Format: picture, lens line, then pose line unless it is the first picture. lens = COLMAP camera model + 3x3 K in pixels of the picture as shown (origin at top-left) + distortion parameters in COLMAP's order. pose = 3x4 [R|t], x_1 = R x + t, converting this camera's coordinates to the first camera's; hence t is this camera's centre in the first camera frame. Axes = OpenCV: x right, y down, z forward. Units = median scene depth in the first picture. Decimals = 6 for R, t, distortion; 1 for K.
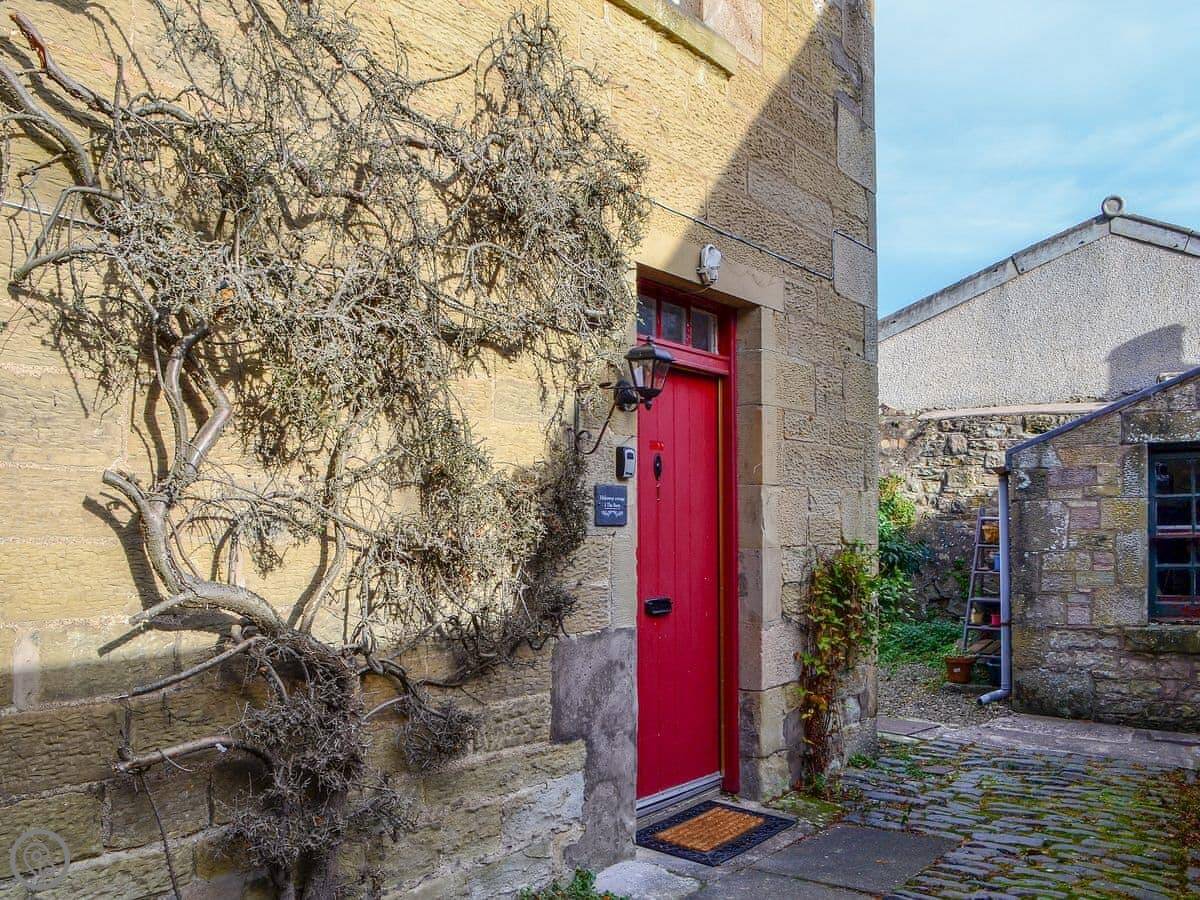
lens RADIAL K [[1071.4, 0, 600.2], [0, 1071.4, 453.9], [0, 0, 1]] dist [-0.011049, 0.000784]
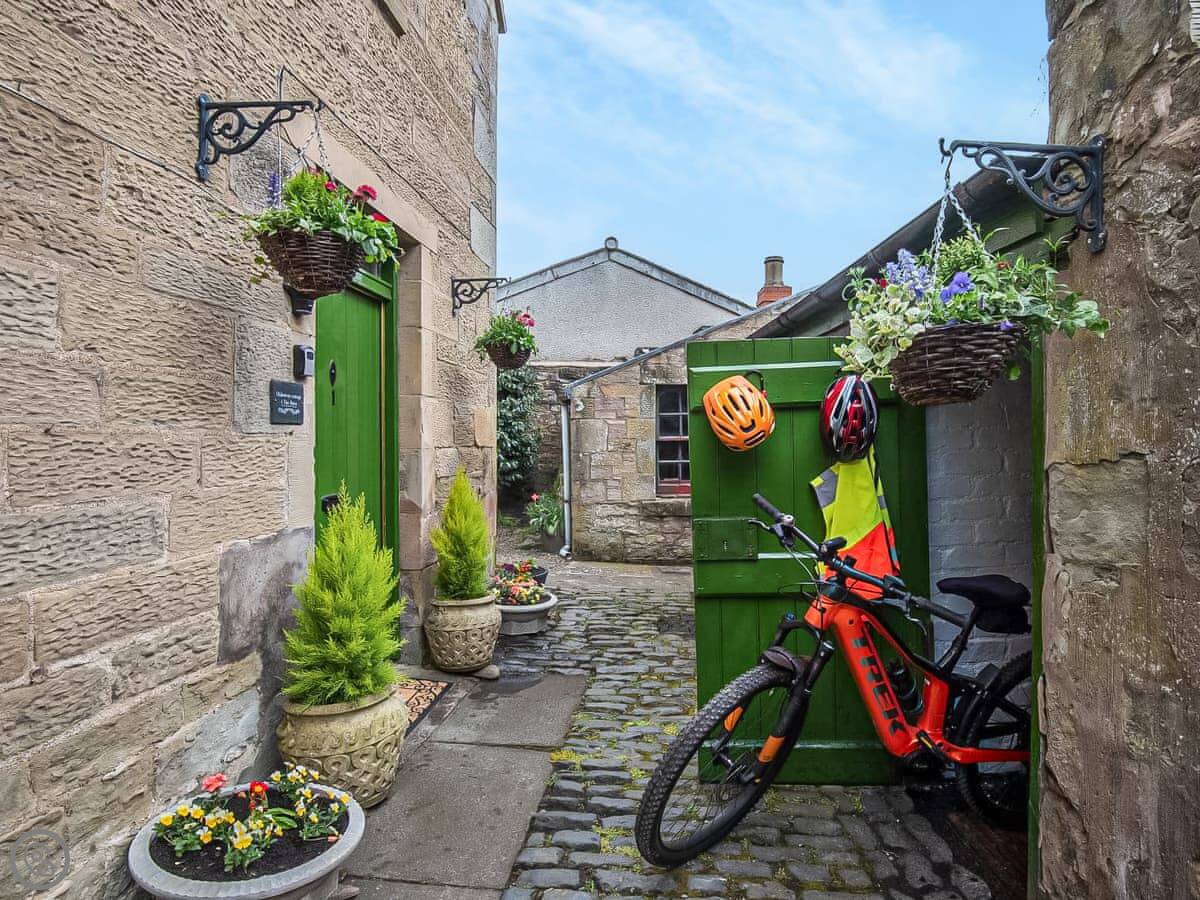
lens RADIAL K [[618.8, 0, 597.8], [0, 618.8, 446.4], [0, 0, 1]] dist [-0.016324, 0.000045]
pose [[0.862750, 0.004077, 0.505614, -0.021846], [-0.042445, 0.997022, 0.064386, 0.028498], [-0.503846, -0.077010, 0.860354, 0.274424]]
